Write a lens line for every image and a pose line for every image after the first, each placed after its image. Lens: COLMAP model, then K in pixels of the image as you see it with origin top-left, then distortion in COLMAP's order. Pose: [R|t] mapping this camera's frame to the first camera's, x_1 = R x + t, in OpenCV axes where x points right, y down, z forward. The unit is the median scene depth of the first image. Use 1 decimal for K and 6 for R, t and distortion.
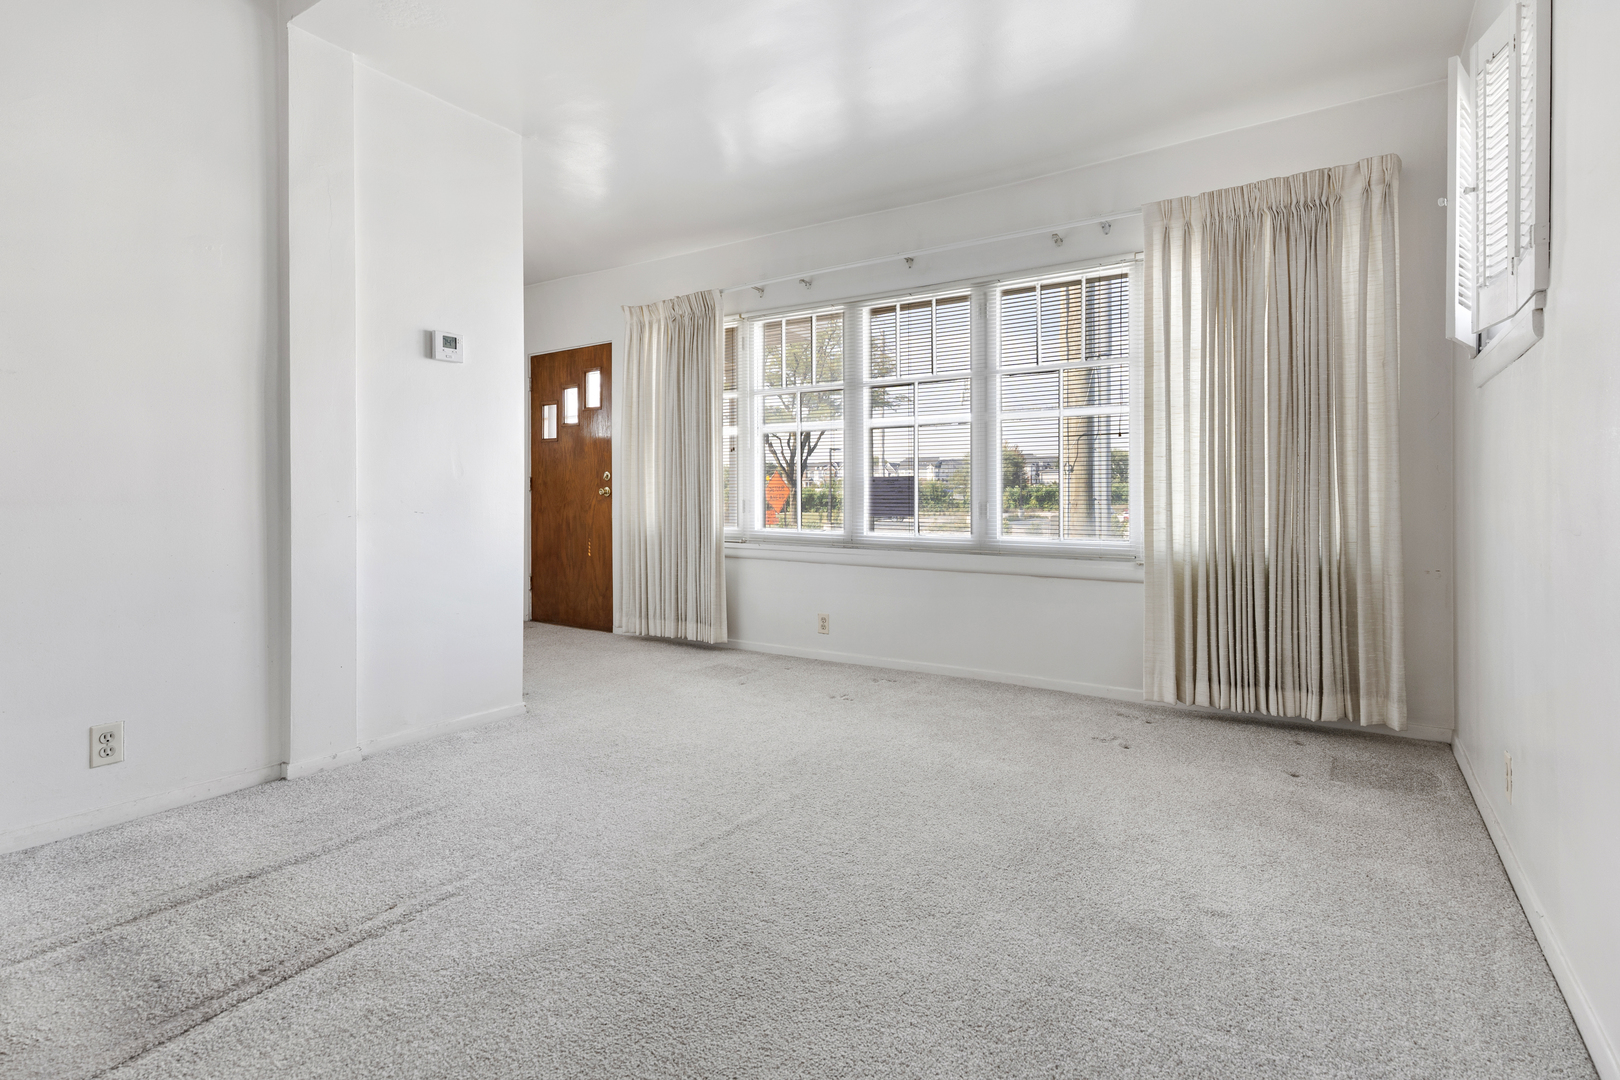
lens RADIAL K [[764.7, 0, 809.7], [0, 764.7, 541.5], [0, 0, 1]] dist [0.001979, 0.000045]
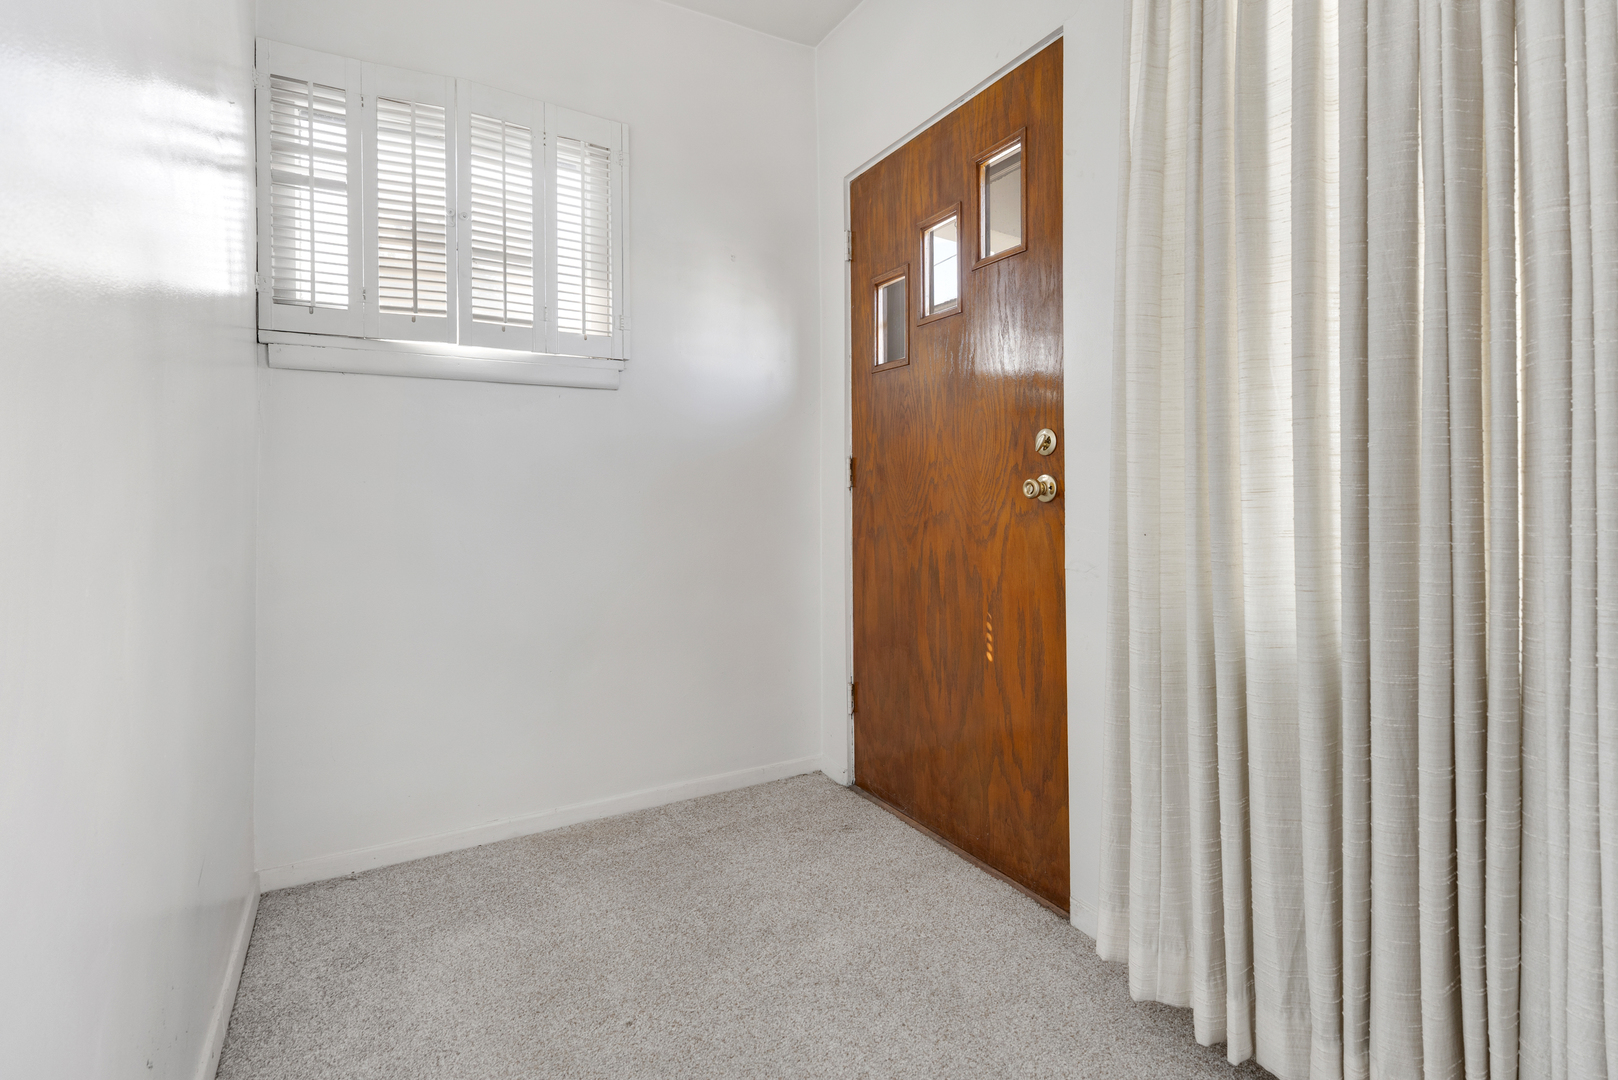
lens RADIAL K [[763.8, 0, 809.3], [0, 763.8, 532.2], [0, 0, 1]] dist [0.001979, 0.000045]
pose [[0.897622, -0.002014, -0.440761, -0.203064], [0.004406, 0.999981, 0.004402, -0.045625], [0.440744, -0.005893, 0.897613, 0.626751]]
